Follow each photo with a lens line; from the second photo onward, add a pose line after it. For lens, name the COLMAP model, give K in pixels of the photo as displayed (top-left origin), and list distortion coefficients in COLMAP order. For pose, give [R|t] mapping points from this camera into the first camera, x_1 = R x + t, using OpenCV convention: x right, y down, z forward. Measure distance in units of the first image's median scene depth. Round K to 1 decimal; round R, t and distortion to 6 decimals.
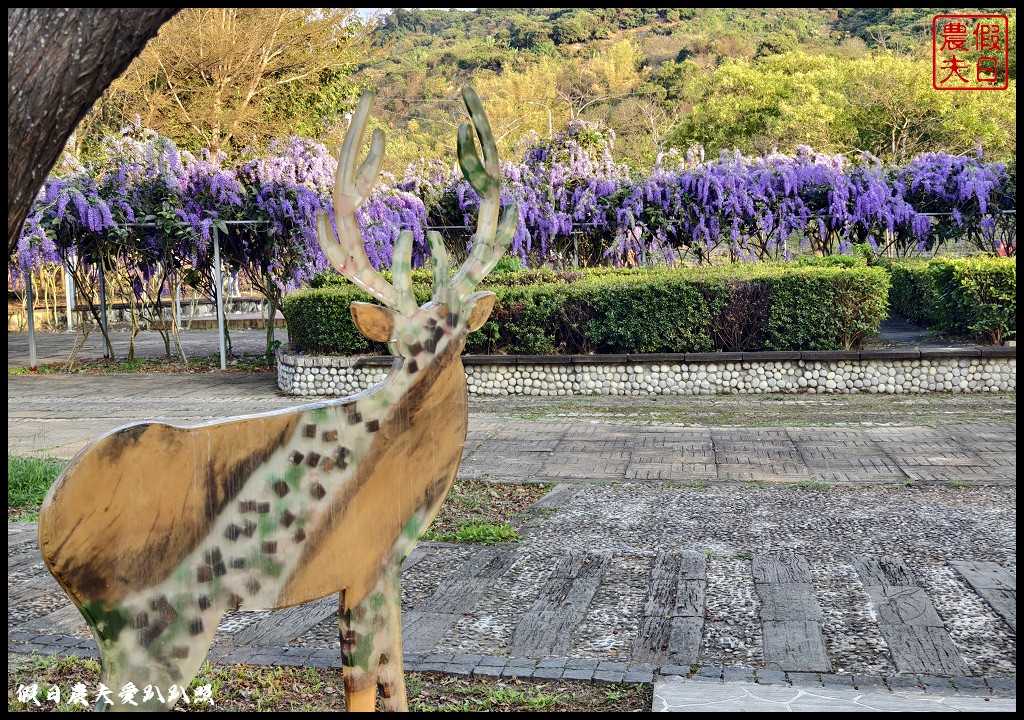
lens RADIAL K [[1636.3, 0, 509.8], [0, 1636.3, 357.5], [0, 0, 1]] dist [0.159796, 0.000000]
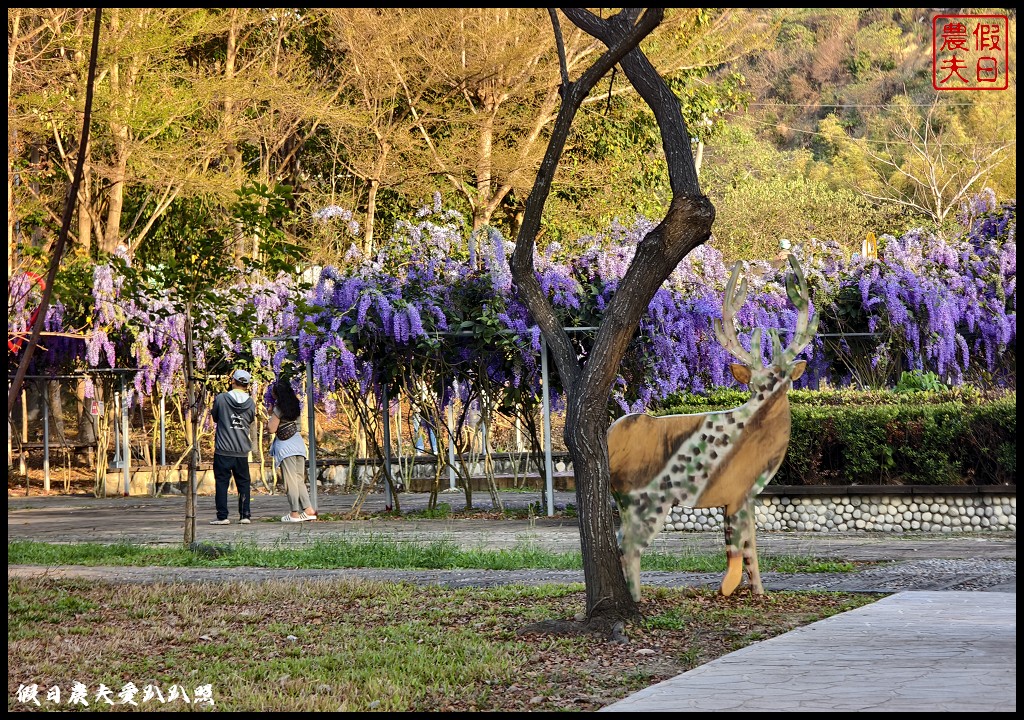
lens RADIAL K [[3456.3, 0, 511.6], [0, 3456.3, 358.1], [0, 0, 1]] dist [0.538453, 0.000000]
pose [[0.988864, -0.002624, -0.148802, 0.066596], [-0.008526, 0.997204, -0.074244, 0.068443], [0.148581, 0.074686, 0.986076, -0.795033]]
